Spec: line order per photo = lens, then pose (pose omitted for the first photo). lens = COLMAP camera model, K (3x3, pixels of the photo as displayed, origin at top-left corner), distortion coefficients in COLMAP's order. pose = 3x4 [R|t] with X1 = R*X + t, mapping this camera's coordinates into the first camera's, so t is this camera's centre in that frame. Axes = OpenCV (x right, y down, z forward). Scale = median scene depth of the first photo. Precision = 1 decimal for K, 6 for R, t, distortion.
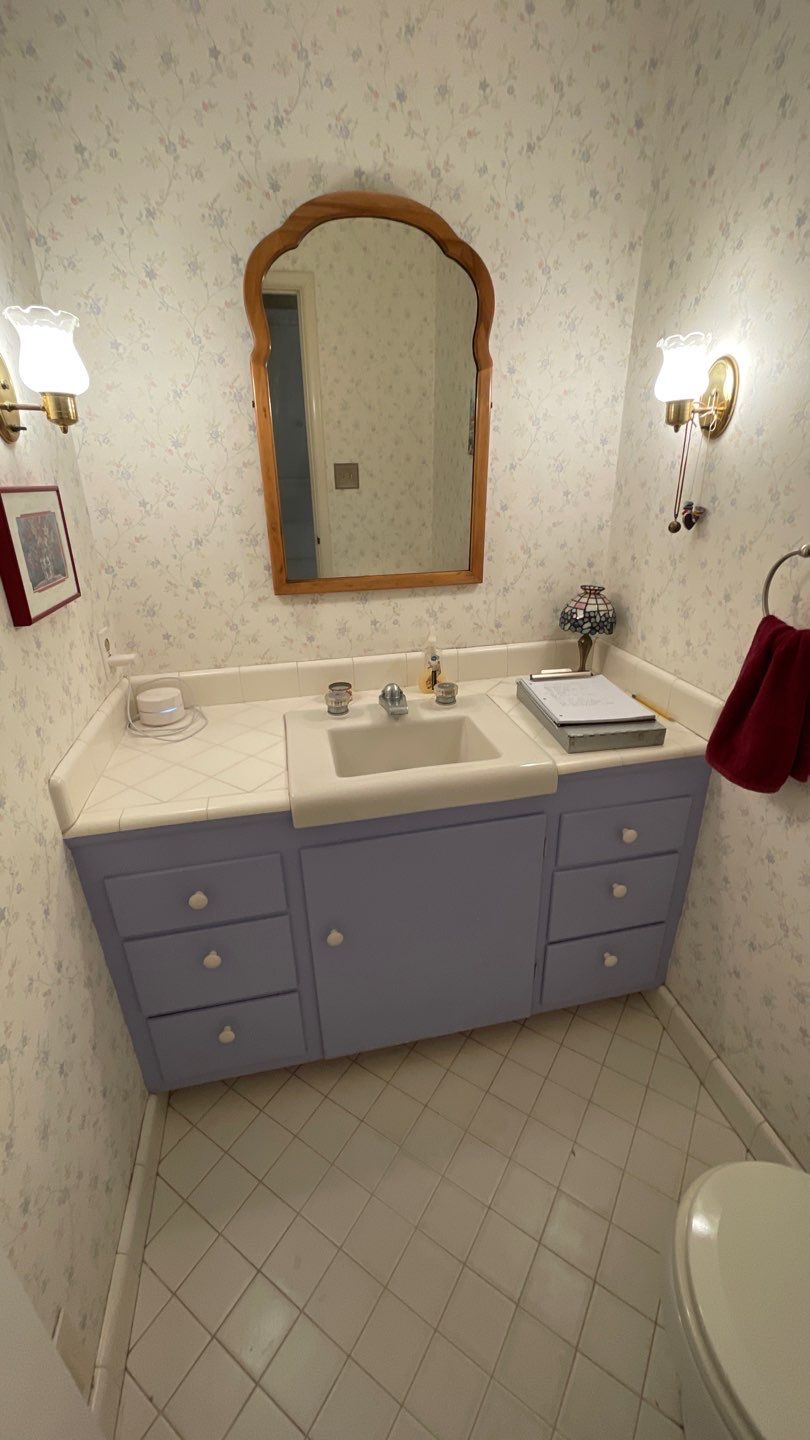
lens RADIAL K [[580.5, 0, 408.5], [0, 580.5, 717.3], [0, 0, 1]] dist [-0.005227, 0.000346]
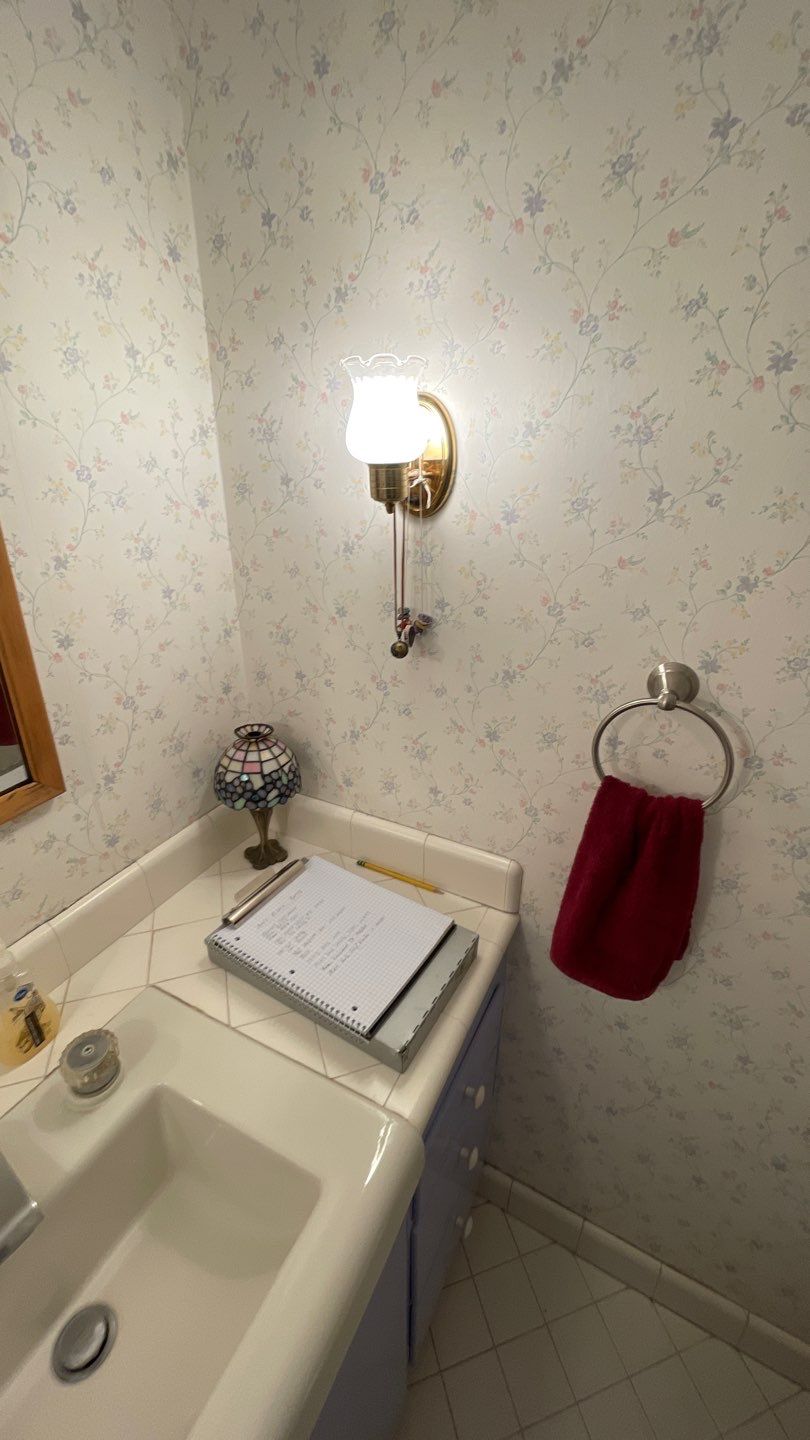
lens RADIAL K [[580.5, 0, 408.5], [0, 580.5, 717.3], [0, 0, 1]] dist [-0.005227, 0.000346]
pose [[0.638950, -0.299859, 0.708398, -0.019491], [0.285194, 0.947609, 0.143880, -0.312816], [-0.714428, 0.110099, 0.690993, 0.494353]]
